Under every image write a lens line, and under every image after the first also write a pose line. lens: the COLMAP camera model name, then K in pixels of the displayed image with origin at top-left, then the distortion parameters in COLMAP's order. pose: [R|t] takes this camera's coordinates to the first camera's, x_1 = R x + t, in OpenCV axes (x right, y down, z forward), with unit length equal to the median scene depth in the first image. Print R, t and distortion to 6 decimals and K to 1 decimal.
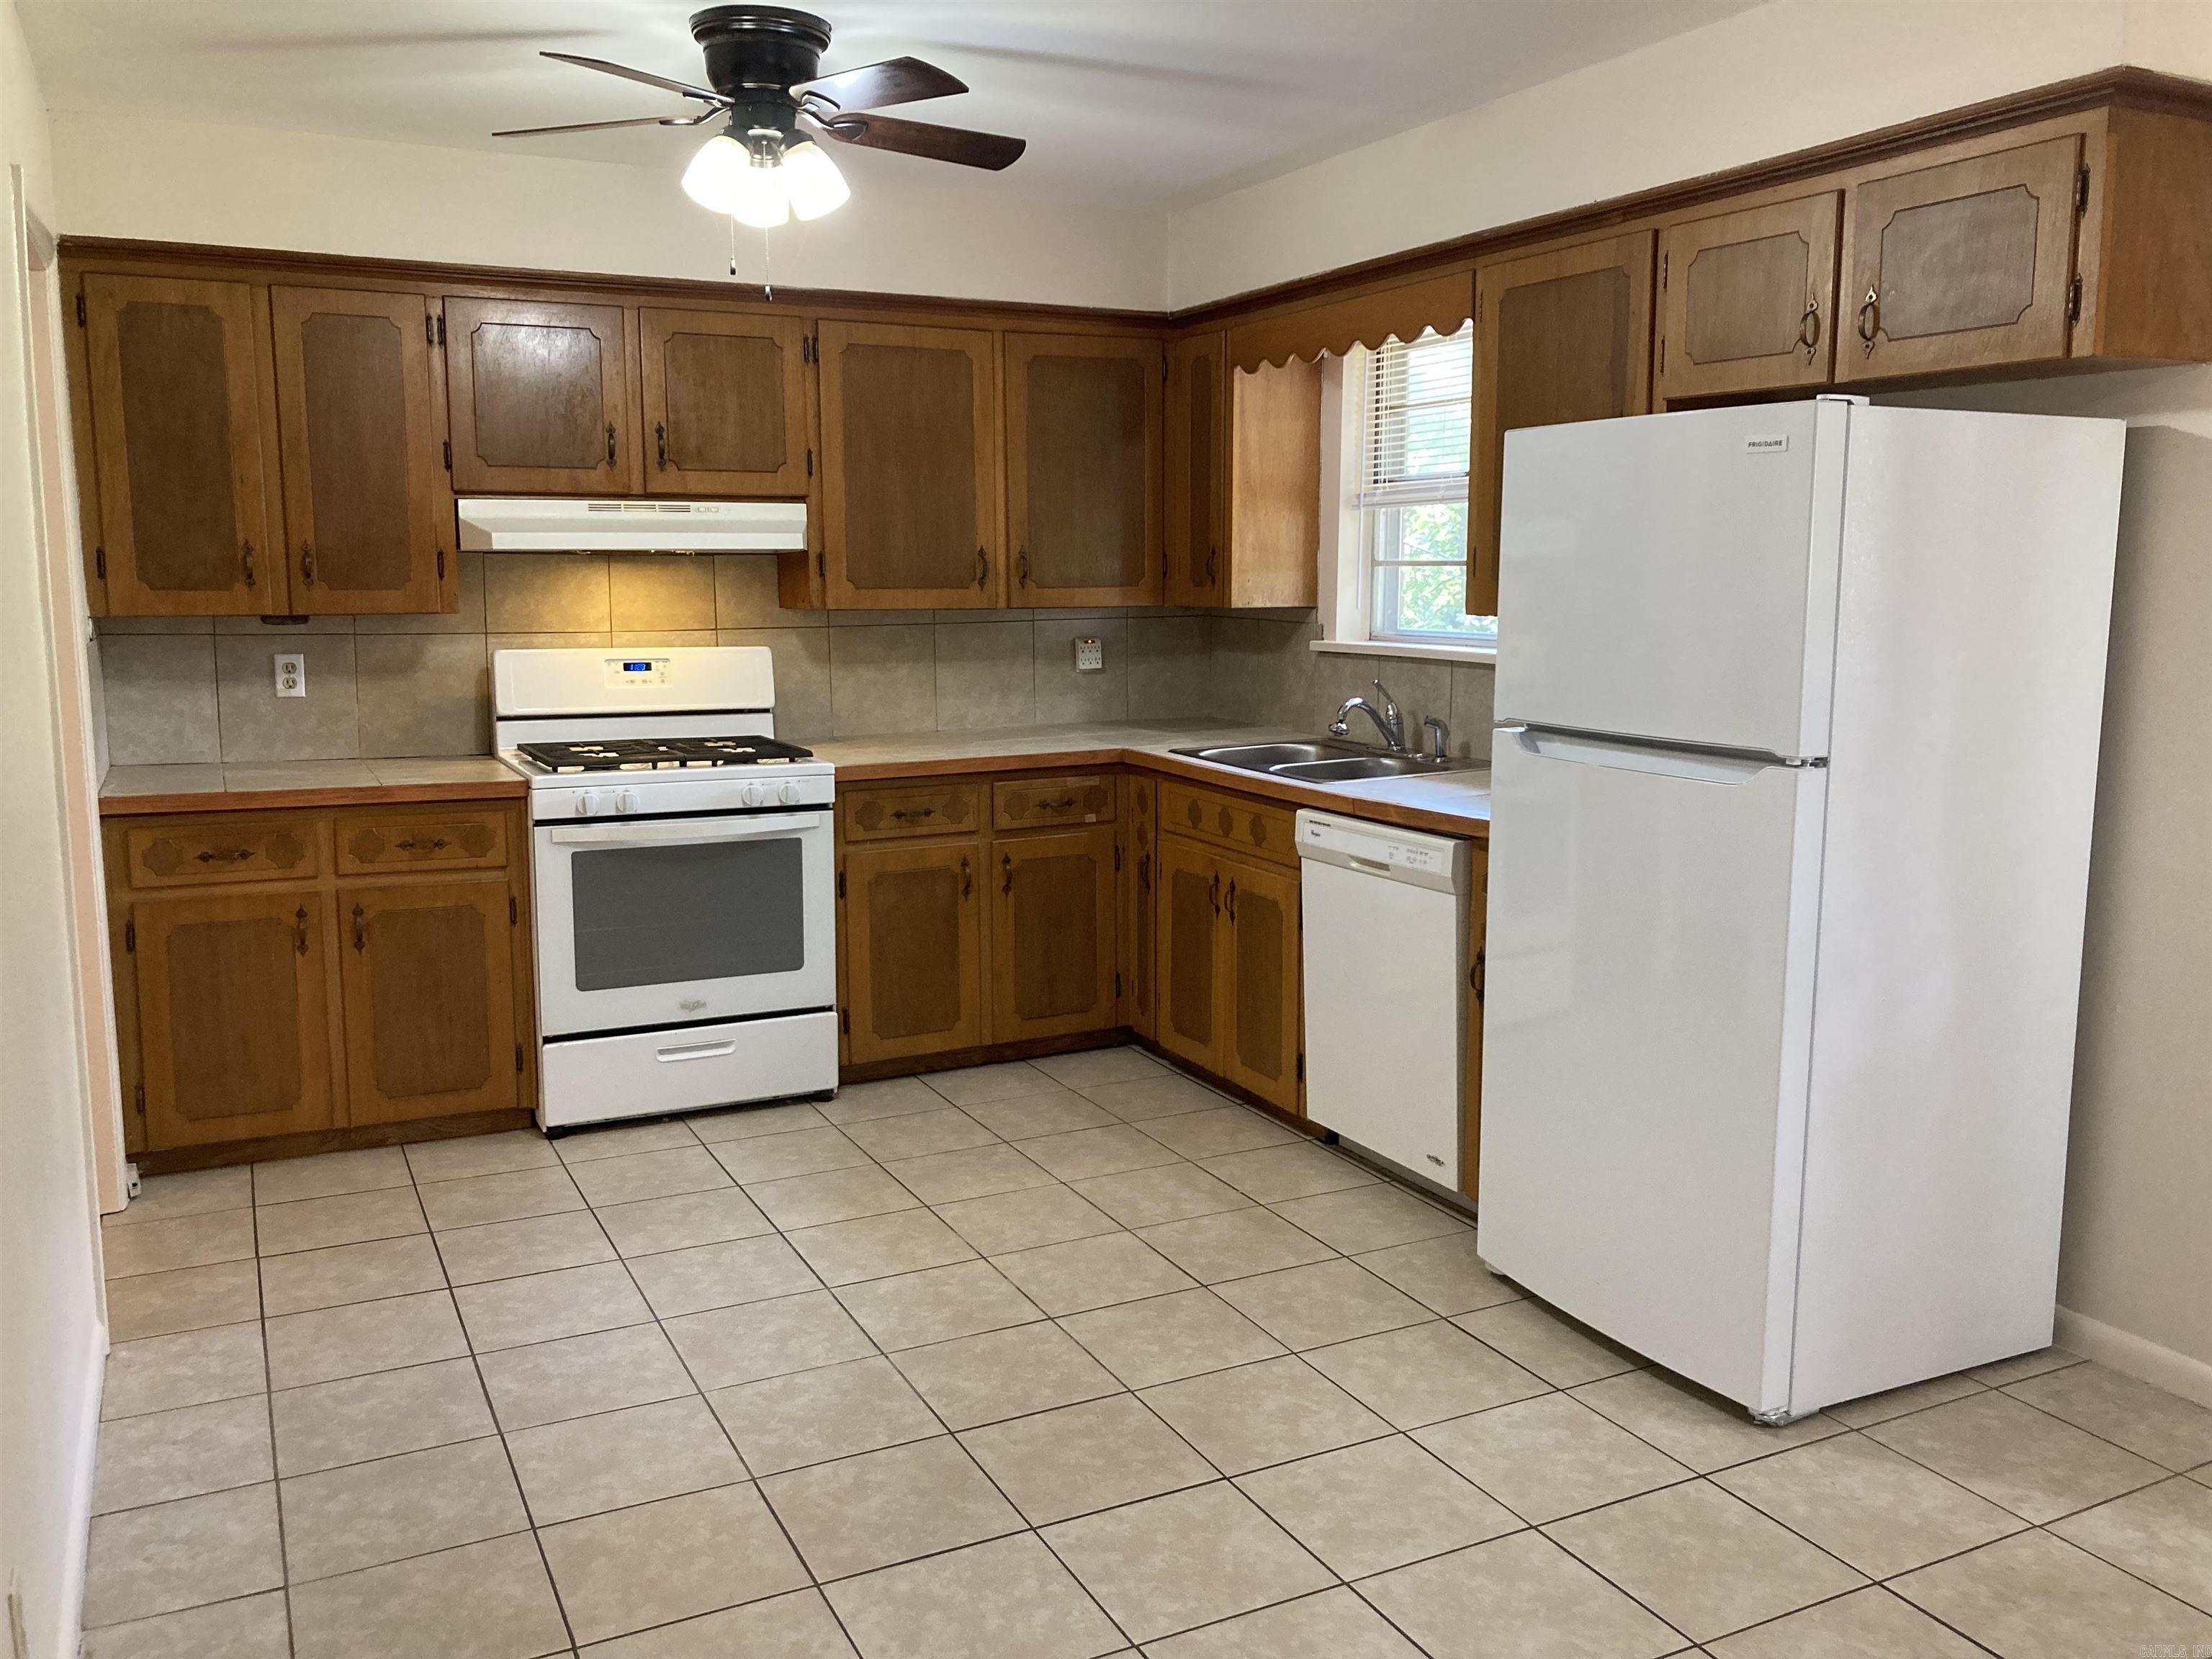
lens RADIAL K [[1788.0, 0, 1106.0], [0, 1788.0, 829.5], [0, 0, 1]] dist [0.129232, -0.280162]
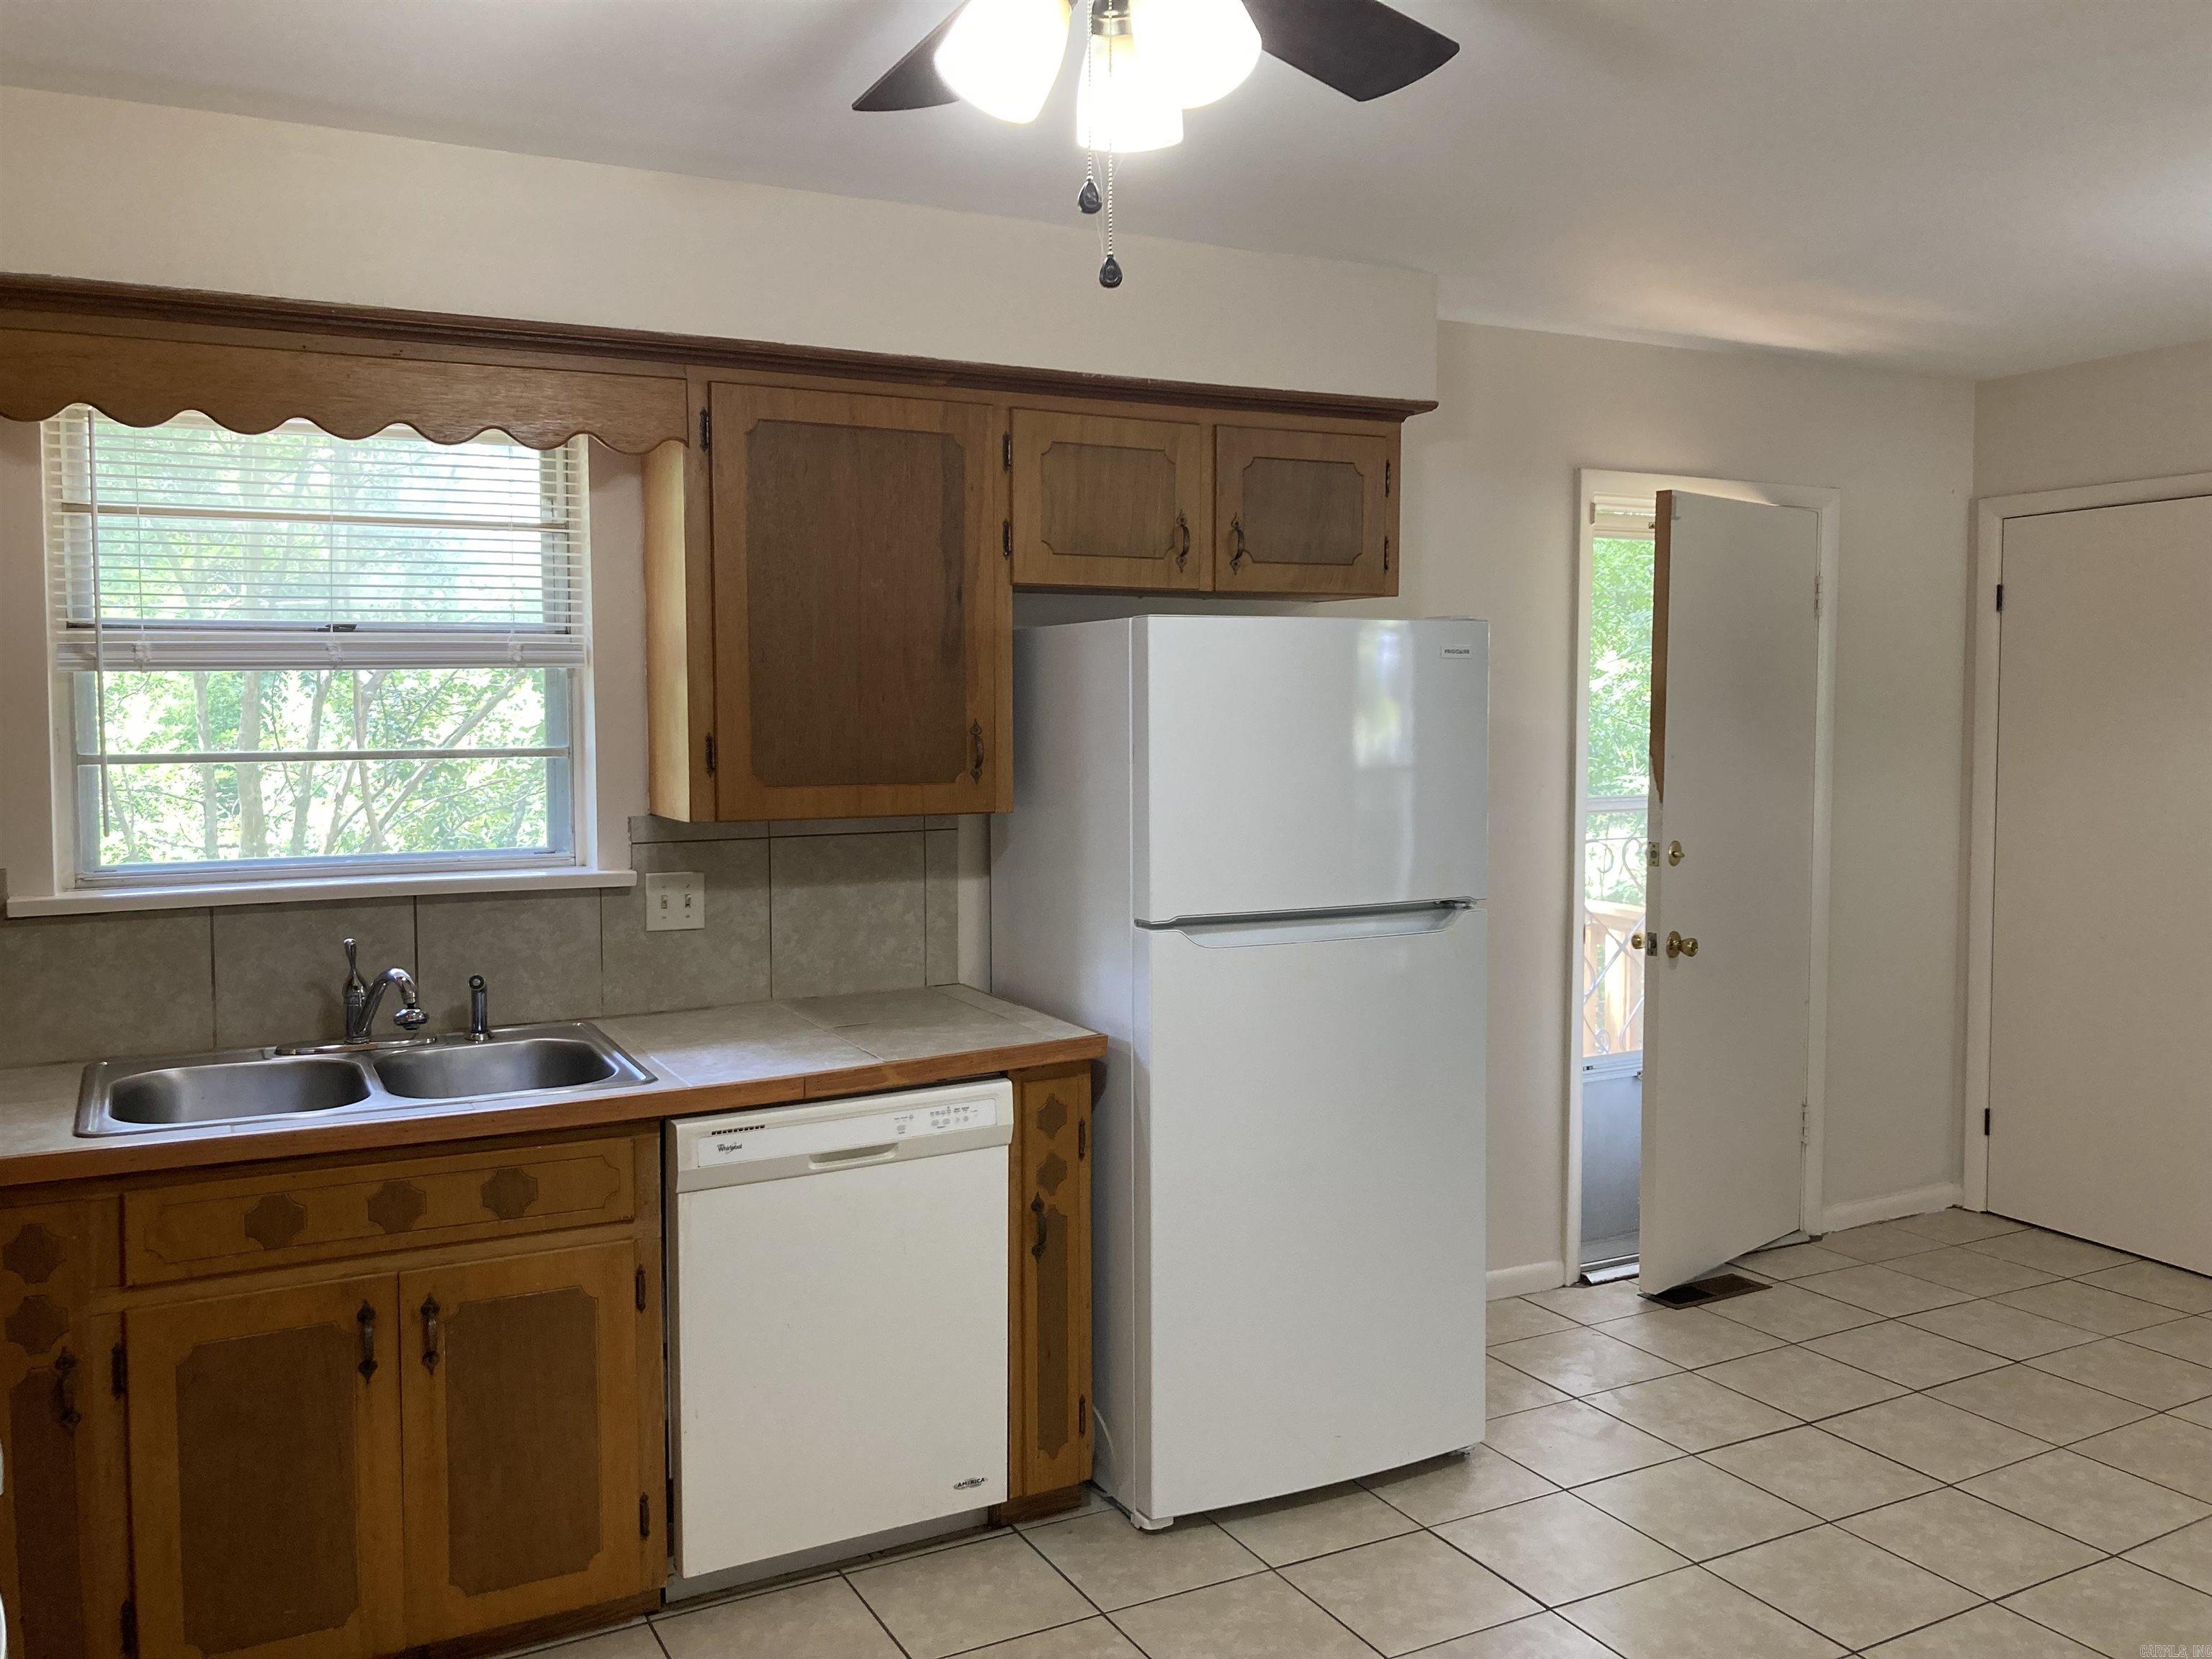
lens RADIAL K [[1818.9, 0, 1106.0], [0, 1818.9, 829.5], [0, 0, 1]] dist [0.024260, -0.002906]
pose [[-0.028363, -0.069291, 0.997193, -0.503146], [0.154940, 0.985233, 0.072866, -0.127718], [-0.987517, 0.156572, -0.017208, 0.740262]]
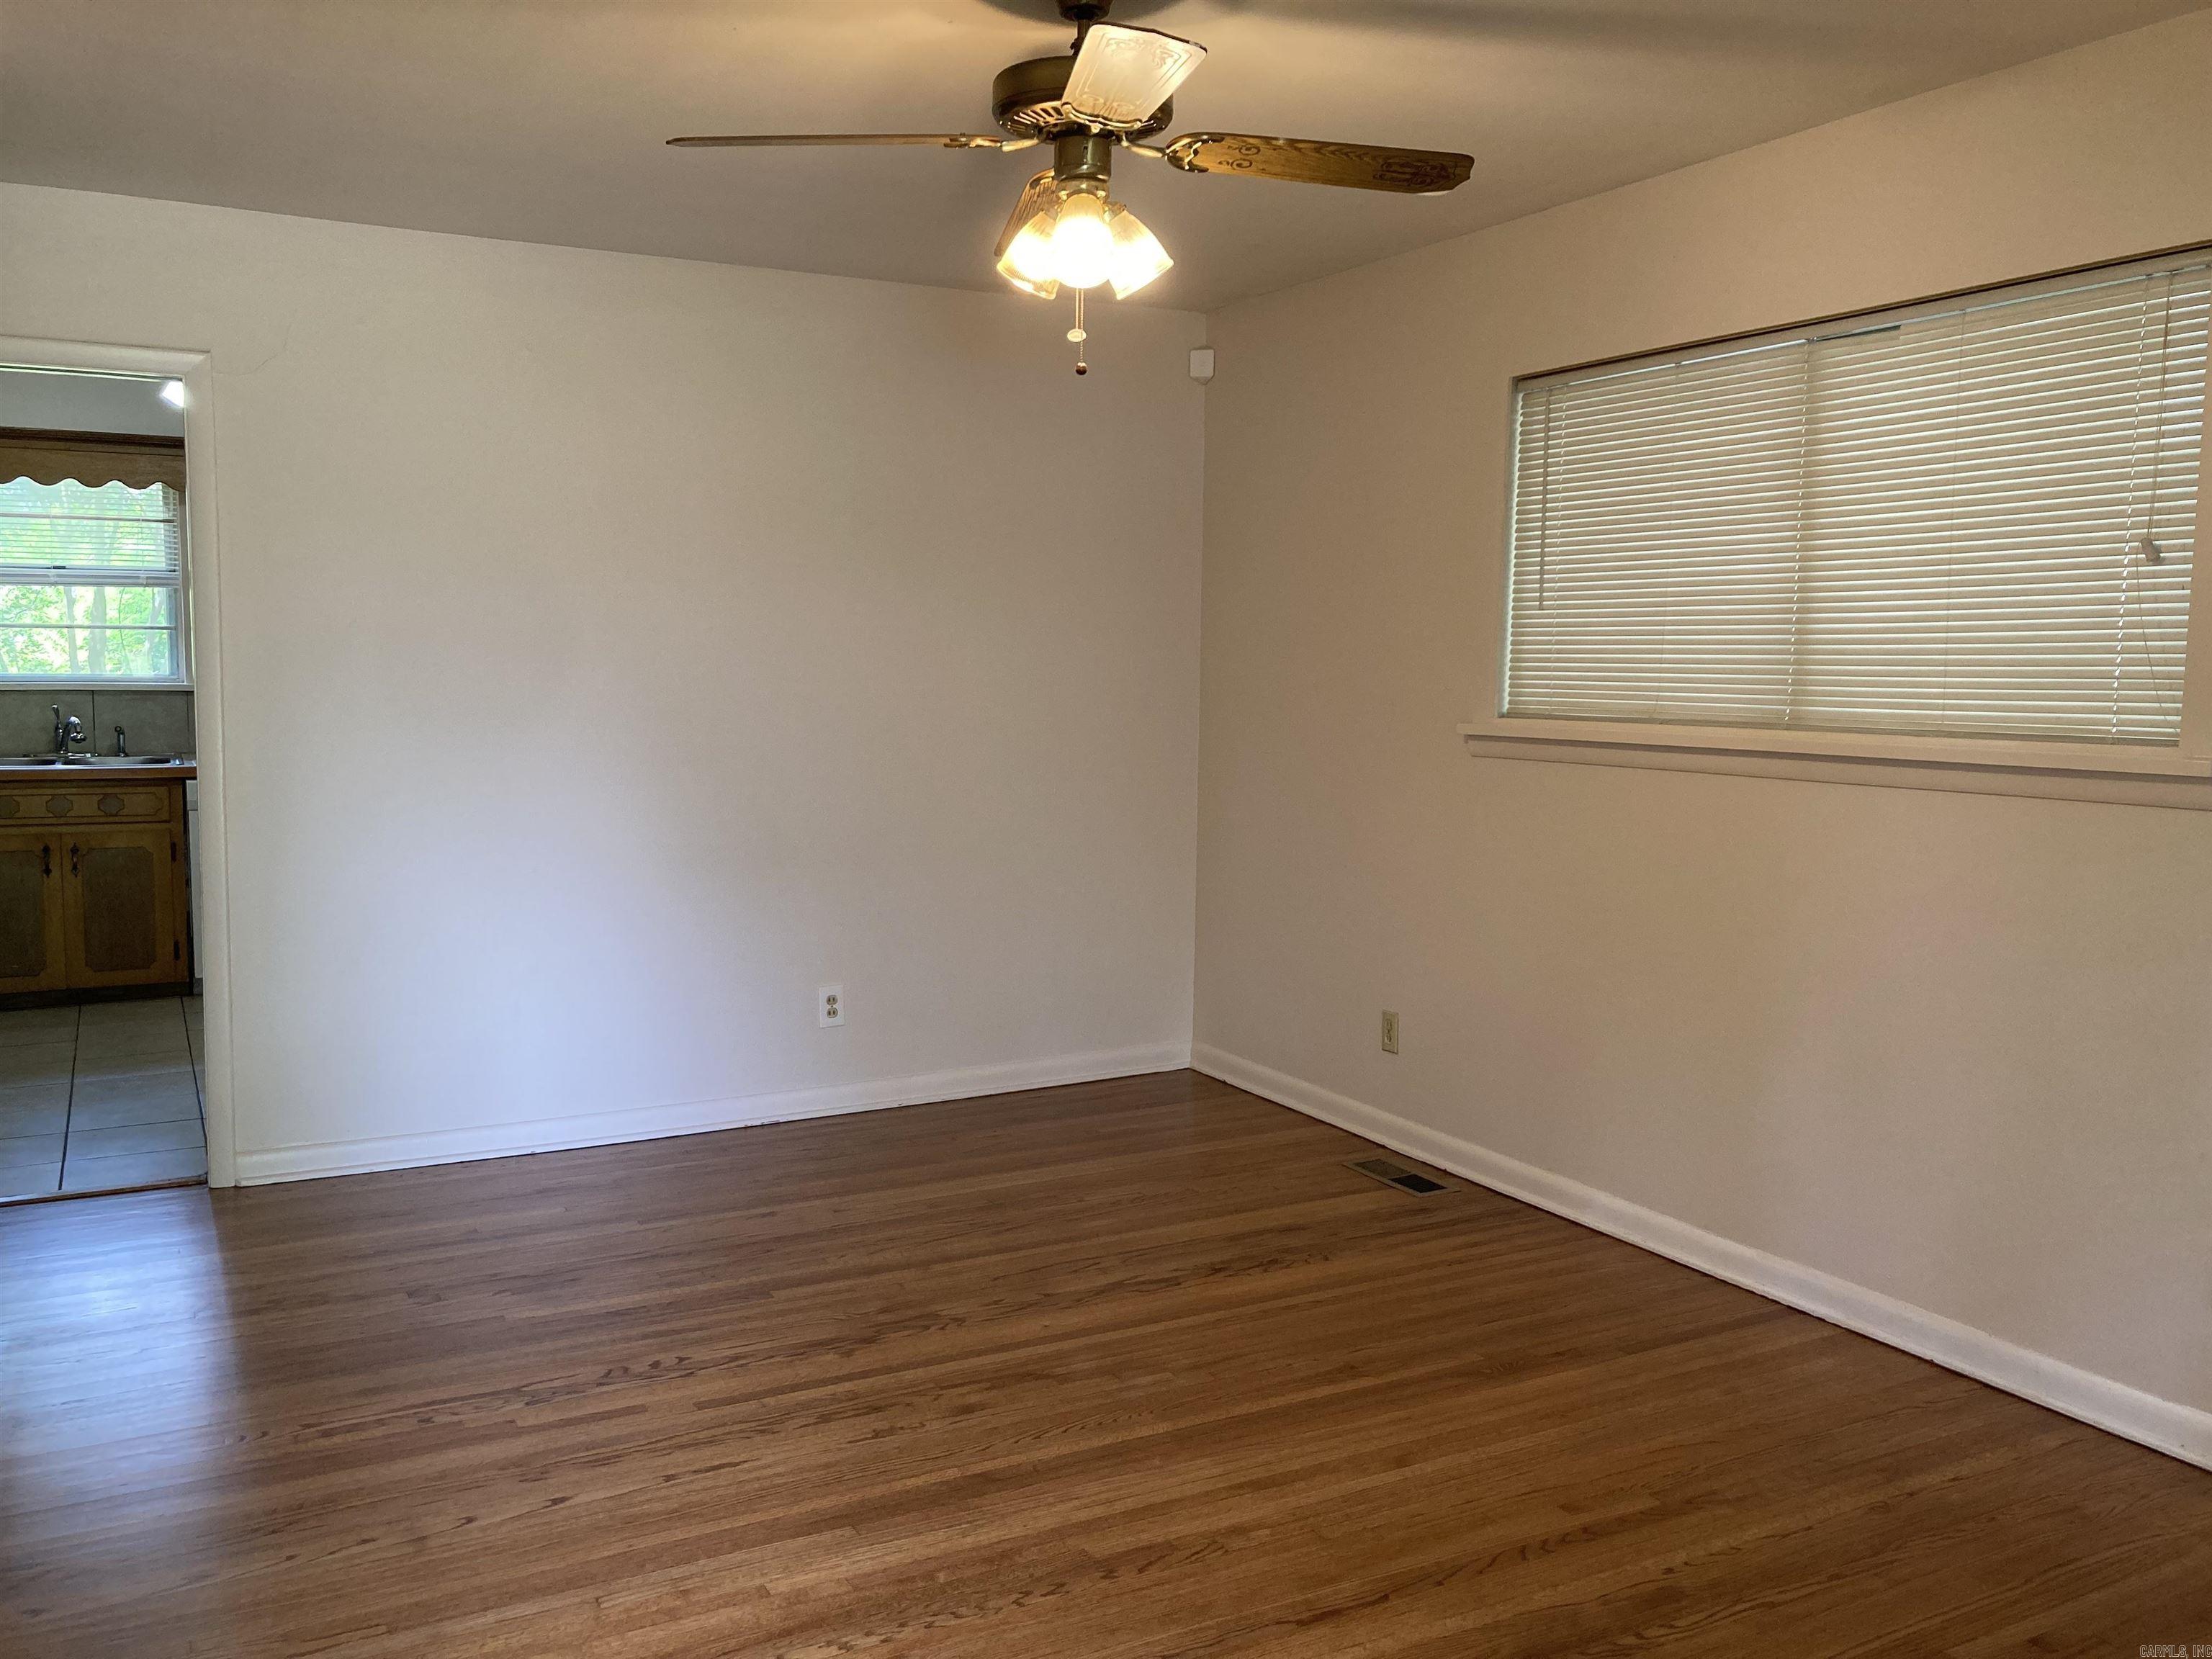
lens RADIAL K [[1820.3, 0, 1092.5], [0, 1820.3, 832.6], [0, 0, 1]] dist [0.026398, 0.003700]
pose [[-0.022809, -0.099881, 0.994738, -1.351706], [0.141865, 0.984605, 0.102117, -0.015186], [-0.989623, 0.143448, -0.008288, 0.200583]]
